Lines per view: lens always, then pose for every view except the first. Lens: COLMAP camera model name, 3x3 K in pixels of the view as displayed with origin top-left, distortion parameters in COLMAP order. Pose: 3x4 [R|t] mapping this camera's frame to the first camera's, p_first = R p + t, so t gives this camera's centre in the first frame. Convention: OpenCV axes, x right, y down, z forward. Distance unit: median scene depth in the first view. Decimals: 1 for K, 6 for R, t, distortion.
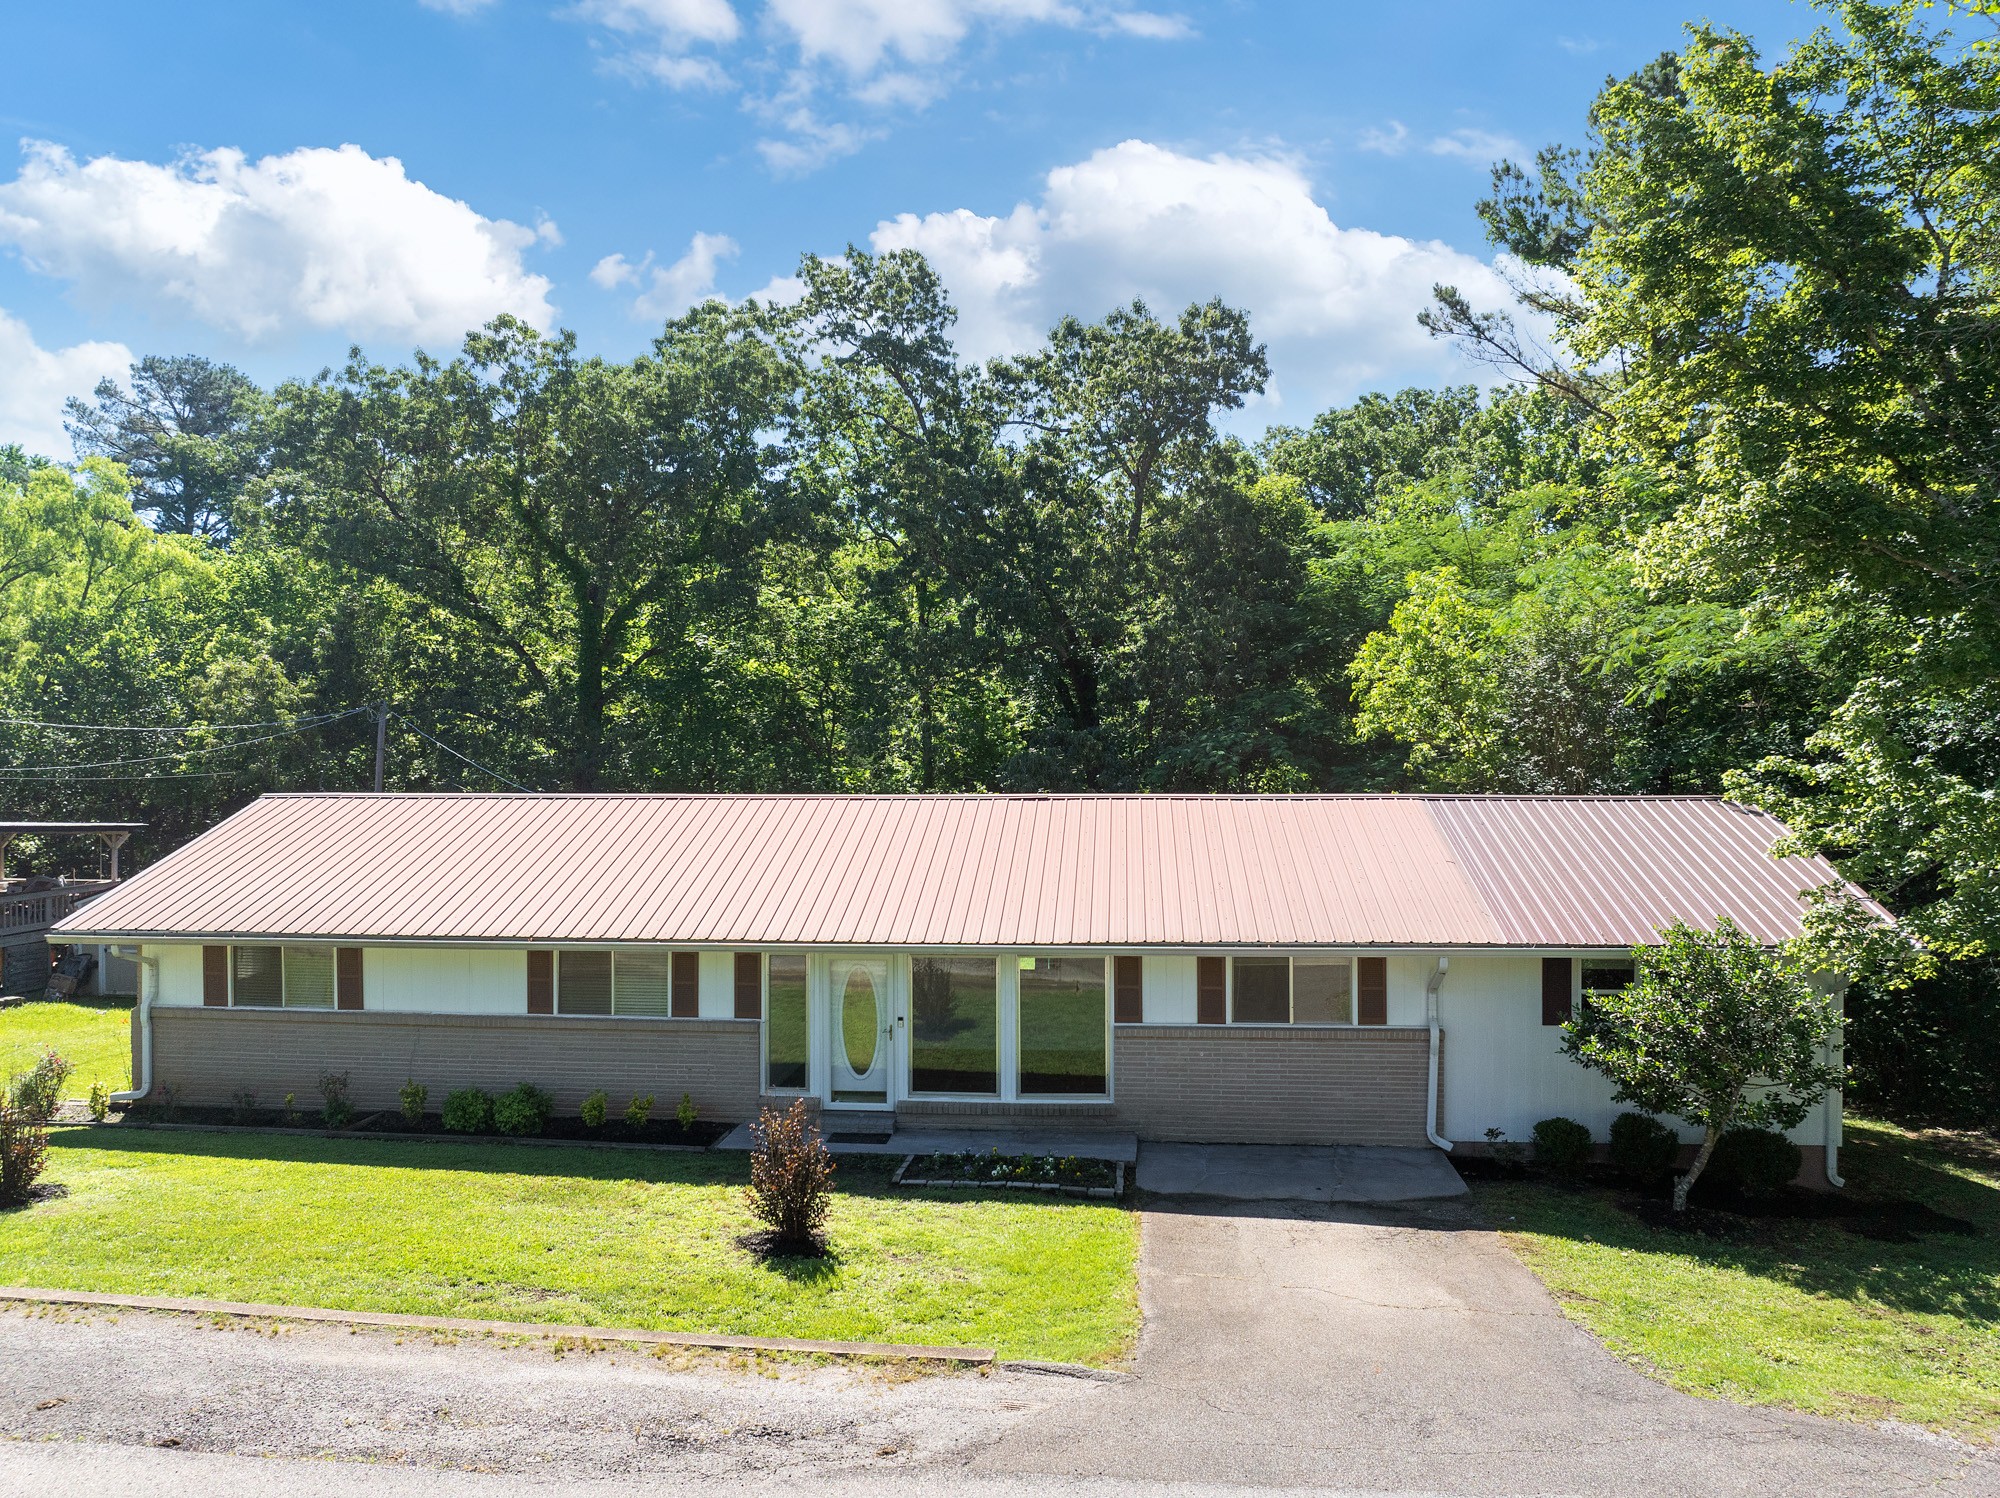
lens RADIAL K [[1426.4, 0, 1000.0], [0, 1426.4, 749.0], [0, 0, 1]] dist [-0.028638, 0.001085]
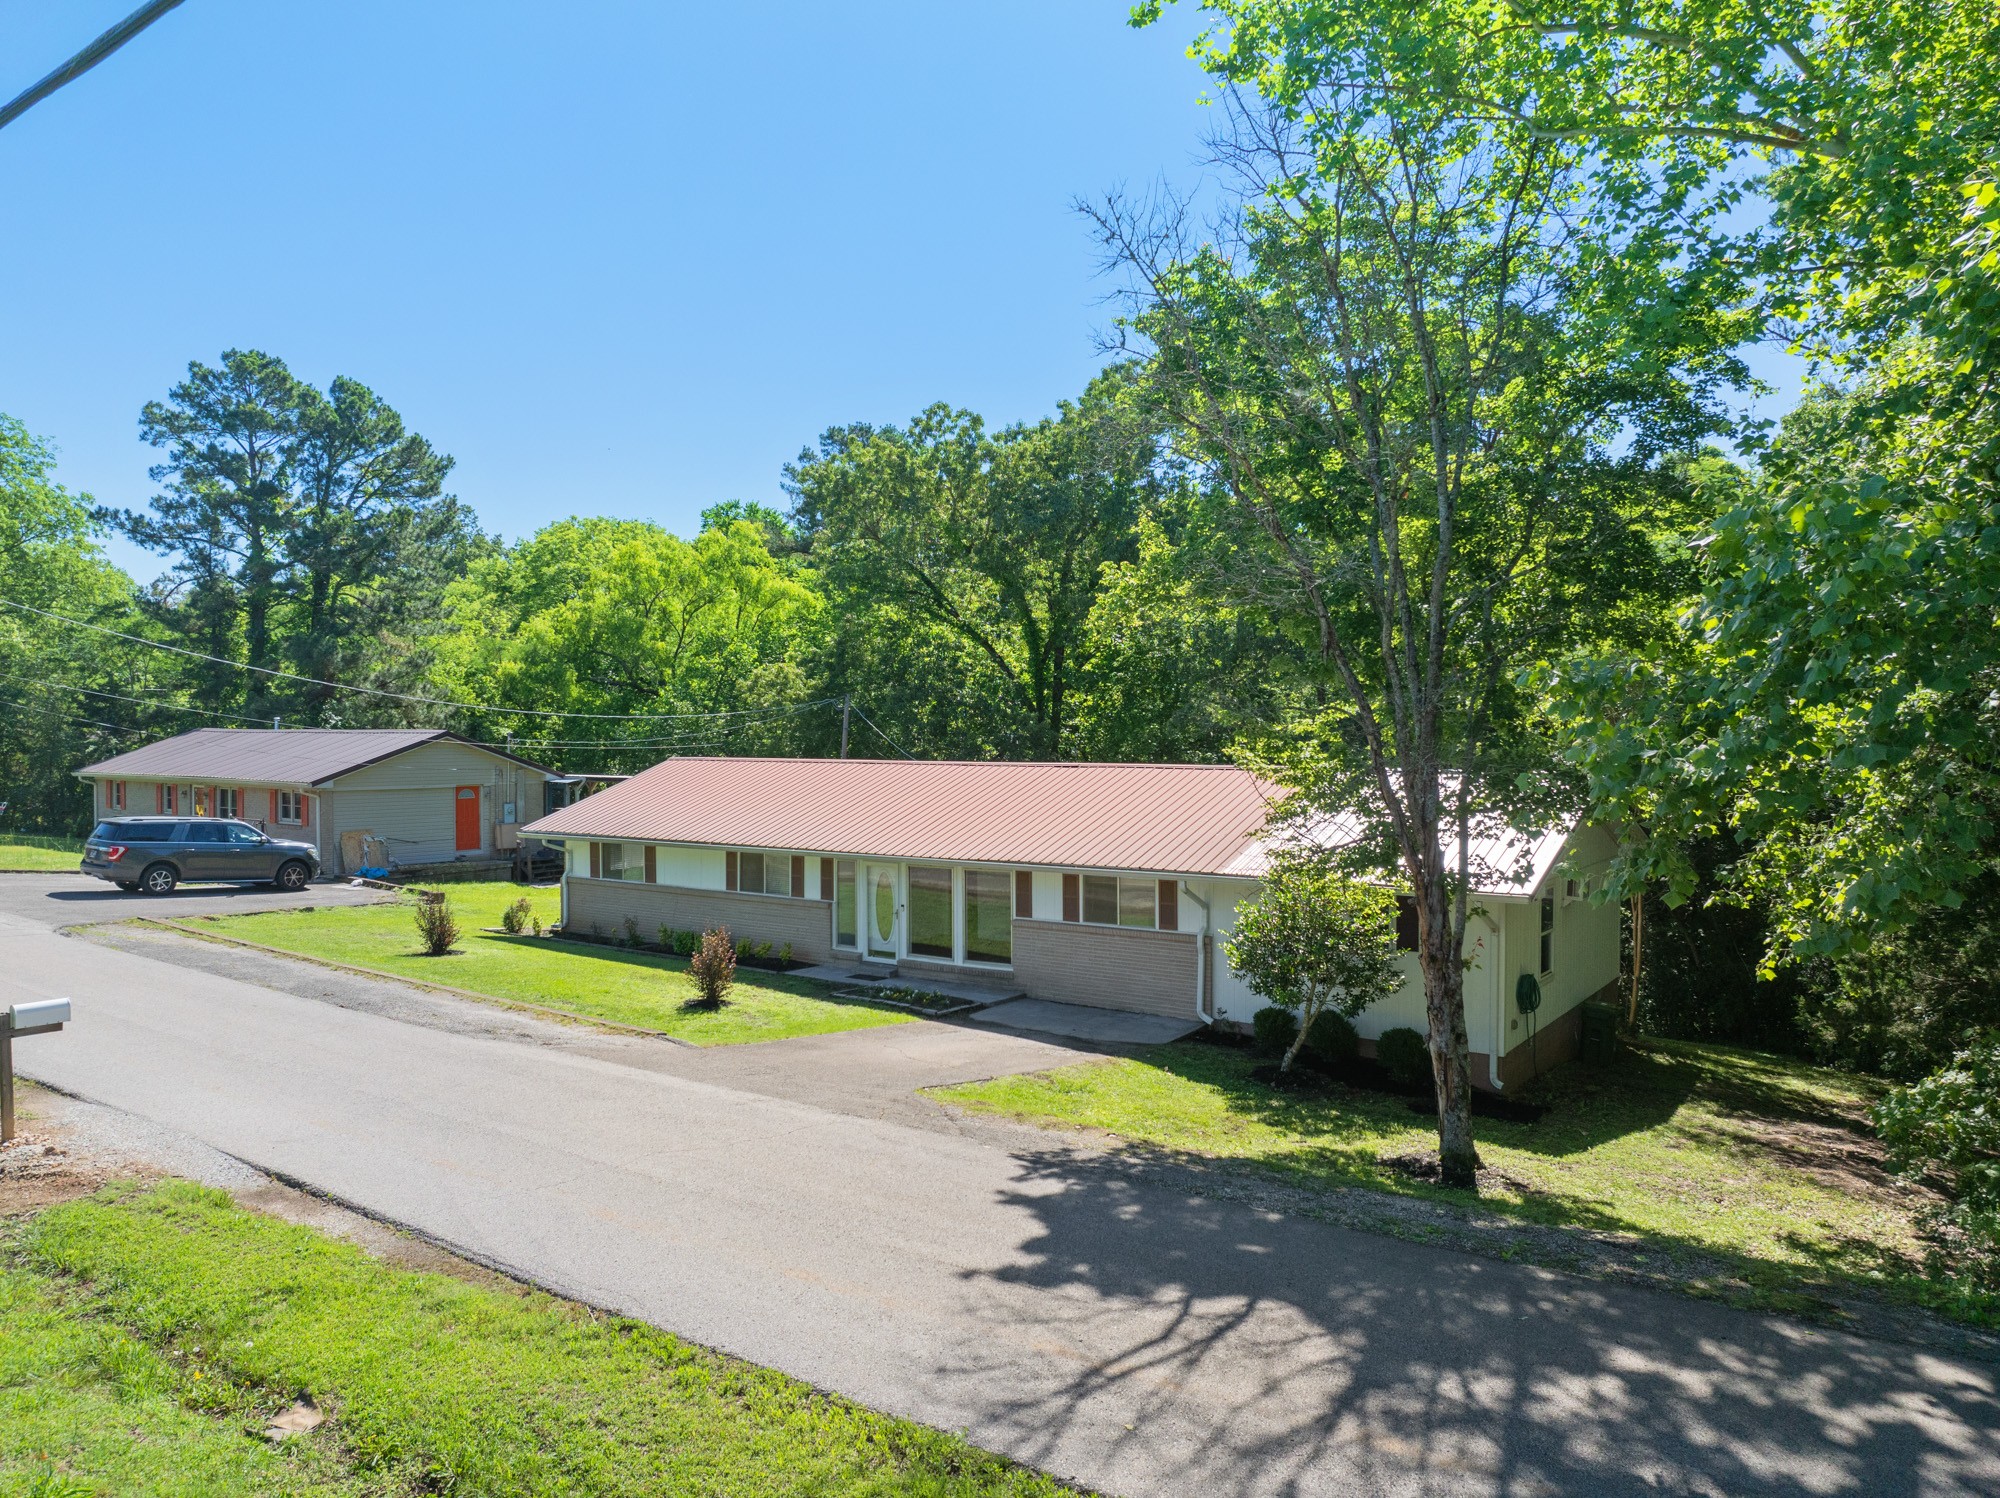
lens RADIAL K [[1426.4, 0, 1000.0], [0, 1426.4, 749.0], [0, 0, 1]] dist [-0.028638, 0.001085]
pose [[0.862822, 0.009530, -0.505418, 0.788058], [-0.001831, 0.999875, 0.015726, -0.002238], [0.505505, -0.012643, 0.862731, -0.260693]]
